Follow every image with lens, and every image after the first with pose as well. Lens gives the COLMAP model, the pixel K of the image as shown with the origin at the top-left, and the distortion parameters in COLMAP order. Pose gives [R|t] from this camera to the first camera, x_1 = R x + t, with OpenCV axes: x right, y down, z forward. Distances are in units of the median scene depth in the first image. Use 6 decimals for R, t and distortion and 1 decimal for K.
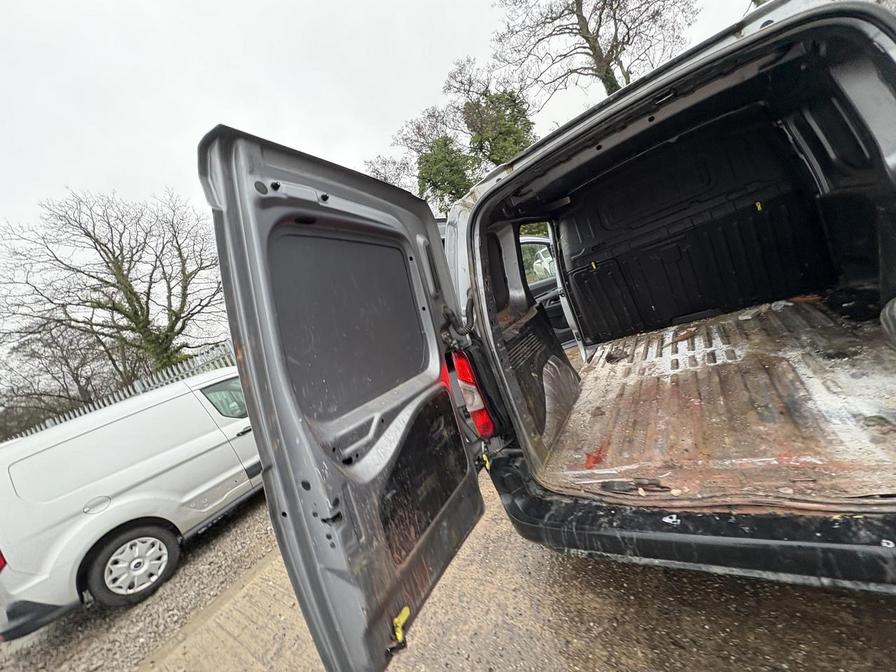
lens RADIAL K [[357.8, 0, 448.5], [0, 357.8, 337.4], [0, 0, 1]] dist [0.004564, -0.000429]
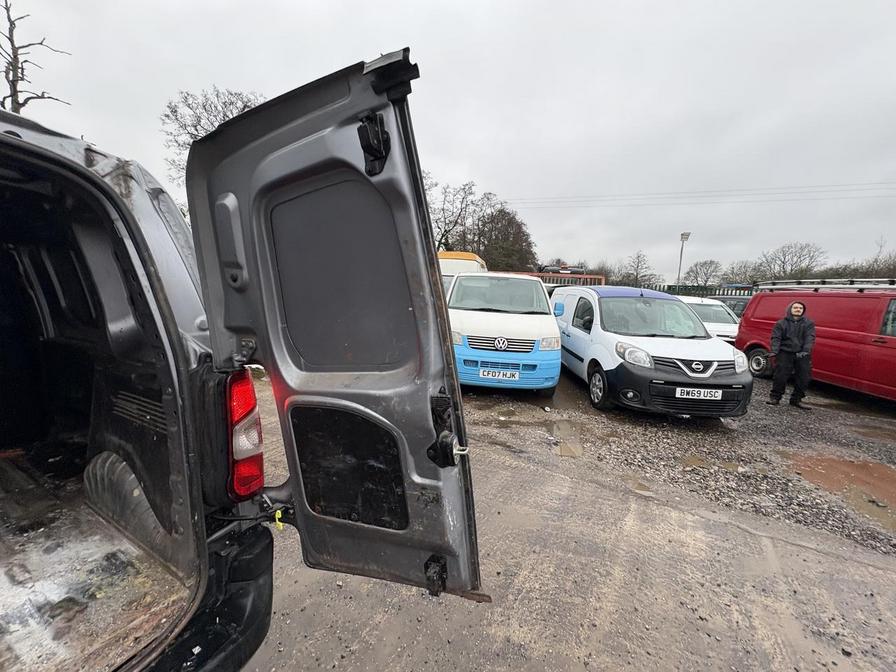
lens RADIAL K [[357.8, 0, 448.0], [0, 357.8, 334.0], [0, 0, 1]] dist [0.004564, -0.000429]
pose [[-0.072736, 0.270137, 0.960071, 0.057497], [0.122320, 0.957769, -0.260222, -0.036272], [-0.989822, 0.098508, -0.102707, 0.057175]]
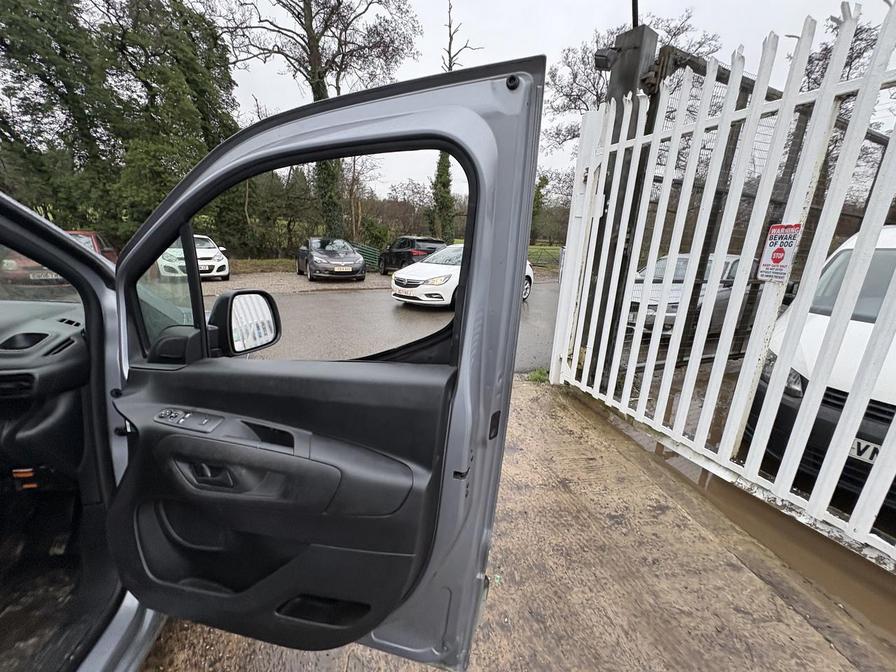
lens RADIAL K [[357.8, 0, 447.9], [0, 357.8, 335.0], [0, 0, 1]] dist [0.004564, -0.000429]
pose [[0.656596, 0.241664, 0.714479, 1.415734], [-0.217564, 0.967699, -0.127375, -0.712374], [-0.722183, -0.071812, 0.687965, 0.829975]]
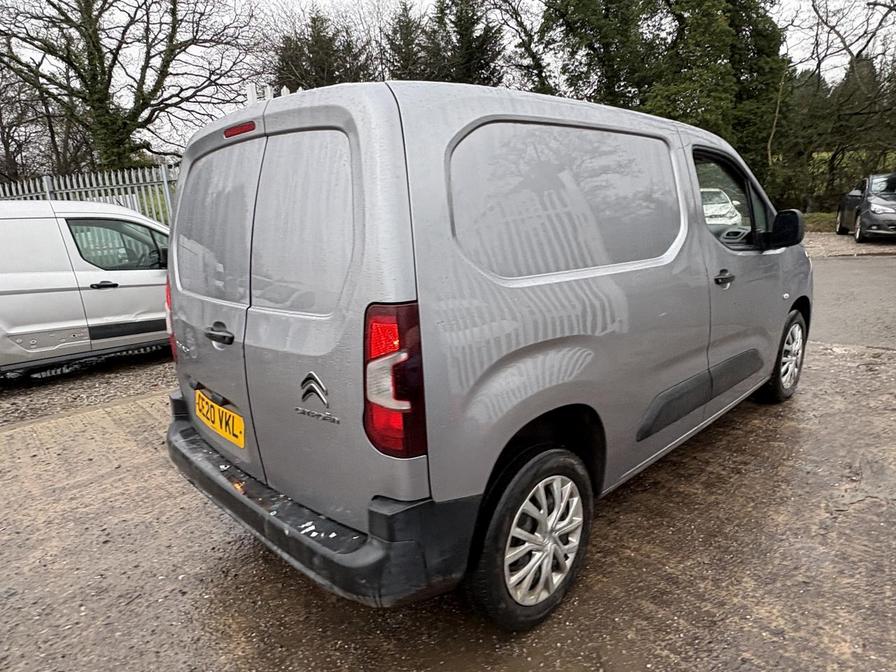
lens RADIAL K [[572.1, 0, 446.2], [0, 572.1, 337.8], [0, 0, 1]] dist [0.003902, 0.003692]
pose [[0.921412, 0.372062, -0.112113, 0.852219], [-0.352141, 0.921477, 0.163944, -0.294549], [0.164307, -0.111580, 0.980078, -0.441286]]
